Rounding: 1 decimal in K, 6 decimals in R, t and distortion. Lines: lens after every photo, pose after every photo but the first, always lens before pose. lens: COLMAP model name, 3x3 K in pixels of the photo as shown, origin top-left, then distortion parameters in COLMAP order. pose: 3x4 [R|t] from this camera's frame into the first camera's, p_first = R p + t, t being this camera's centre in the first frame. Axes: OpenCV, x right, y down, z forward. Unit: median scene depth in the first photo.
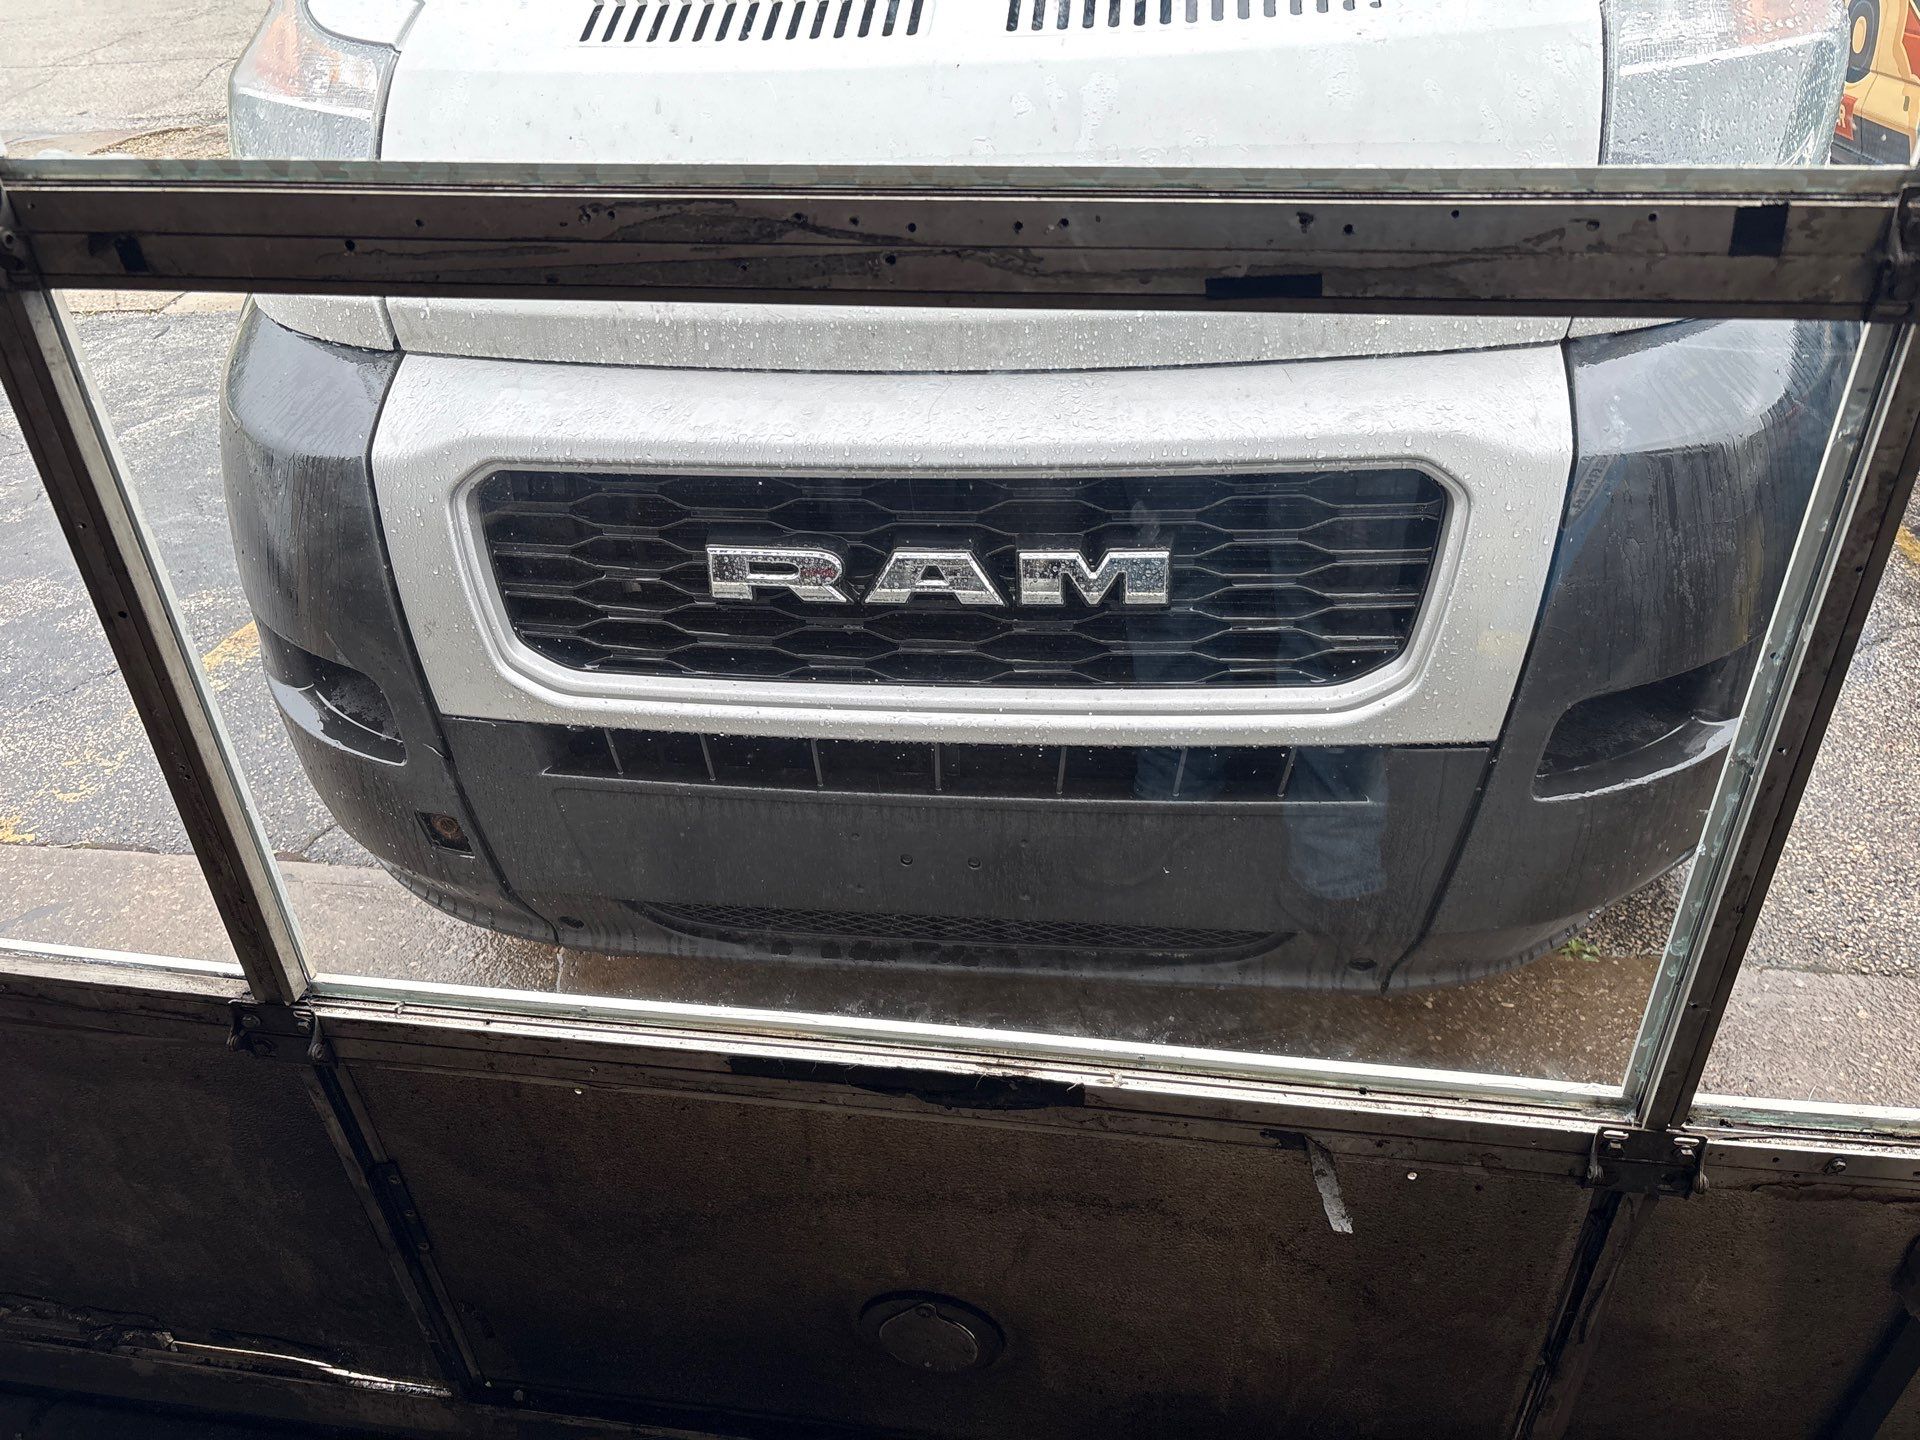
lens RADIAL K [[1453.7, 0, 949.0], [0, 1453.7, 709.7], [0, 0, 1]] dist [0.038039, -0.036311]
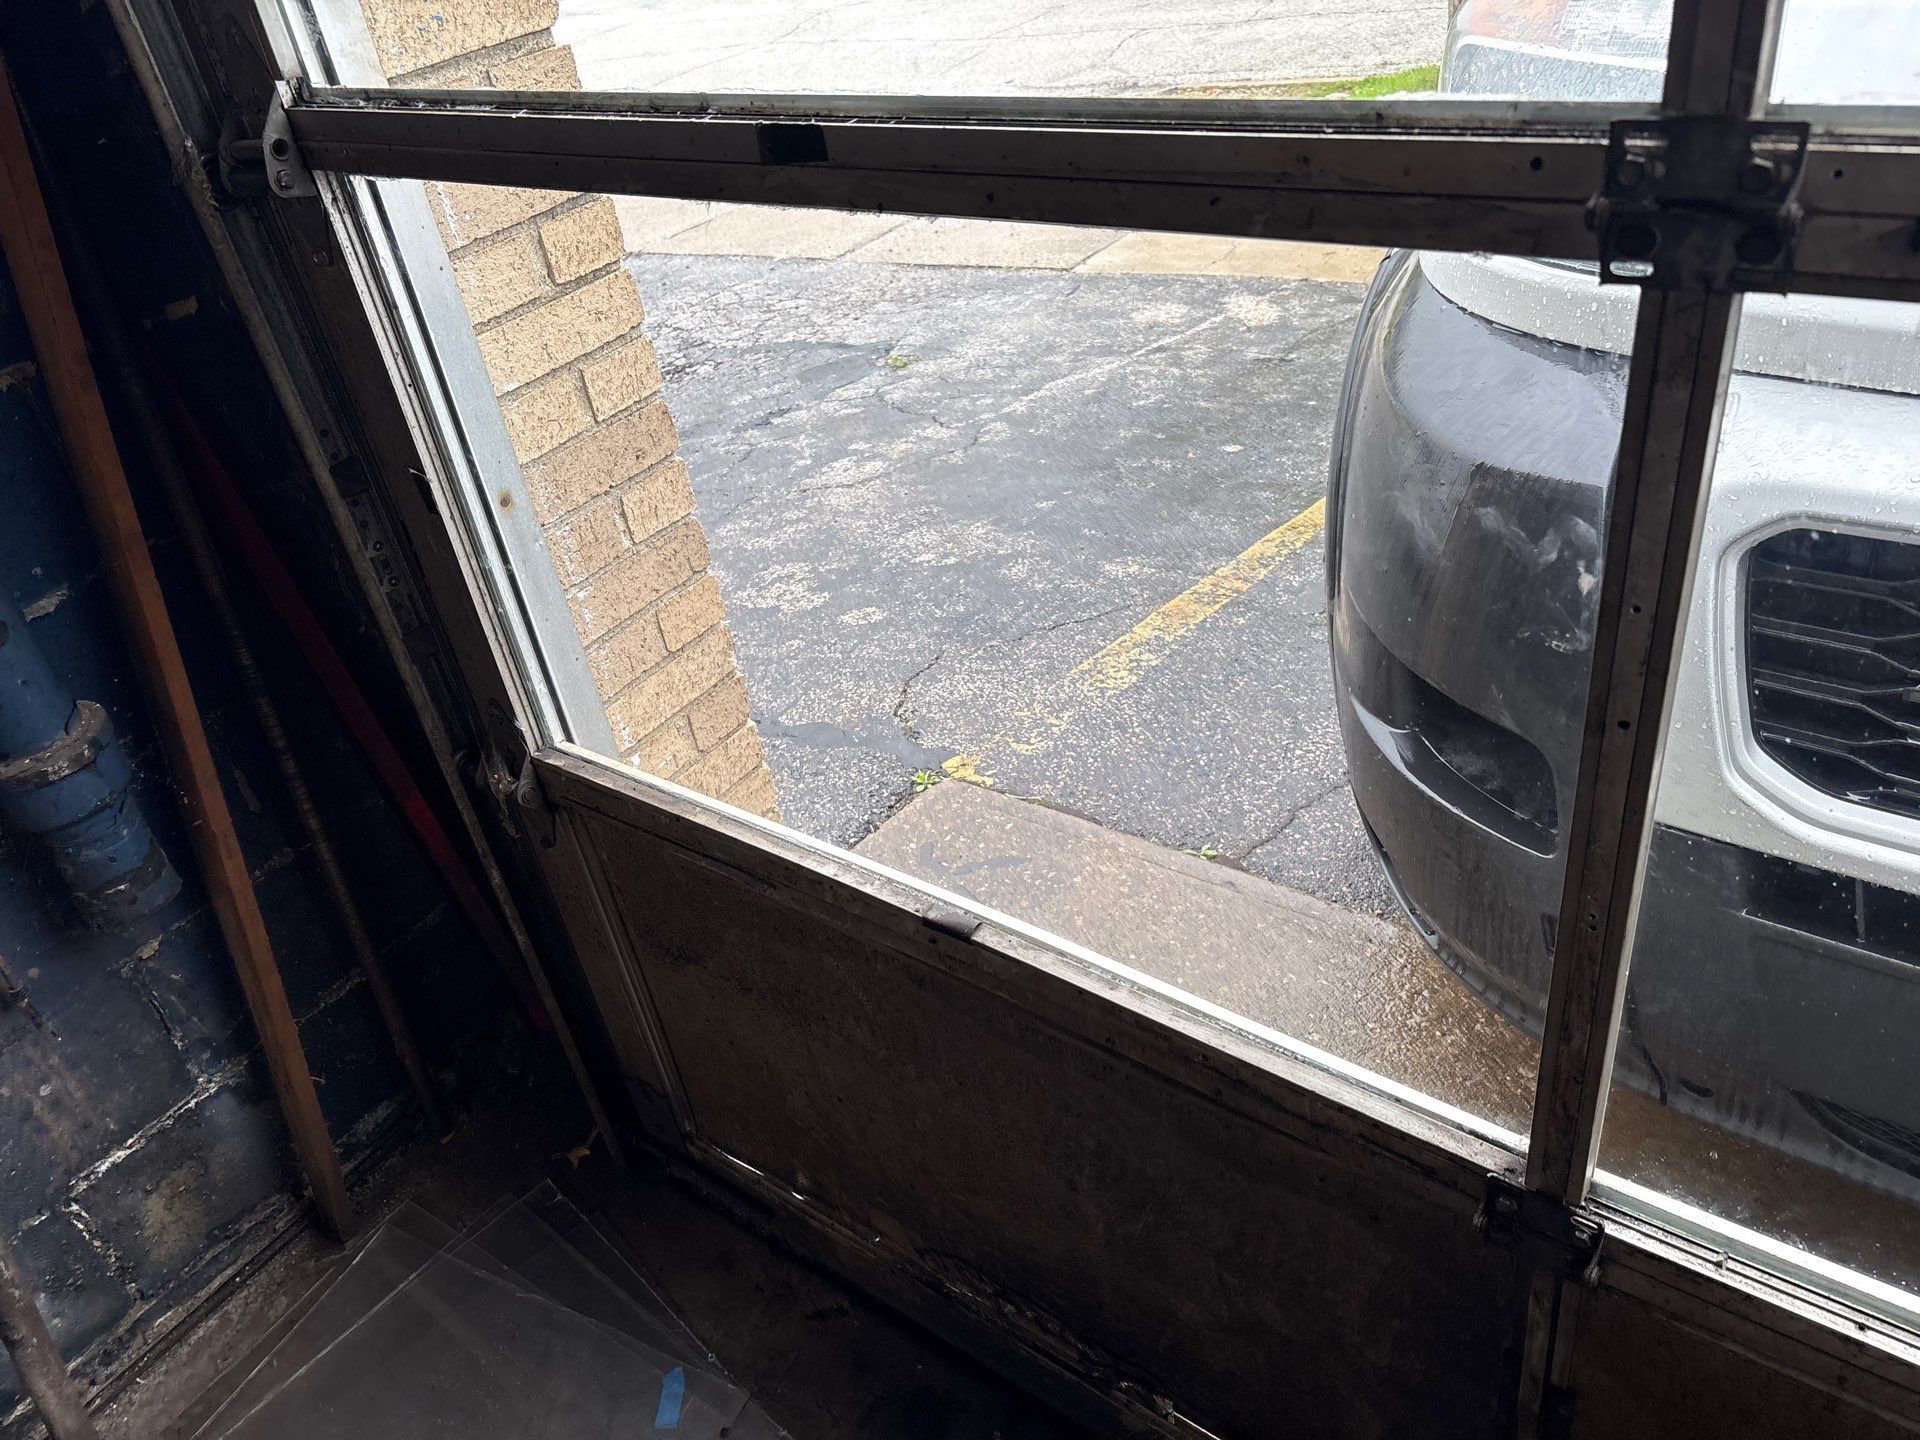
lens RADIAL K [[1453.7, 0, 960.6], [0, 1453.7, 739.6], [0, 0, 1]] dist [0.038039, -0.036311]
pose [[0.874683, 0.199170, -0.441882, -0.244052], [-0.183531, 0.979885, 0.078376, -0.025110], [0.448604, 0.012545, 0.893643, 0.082374]]
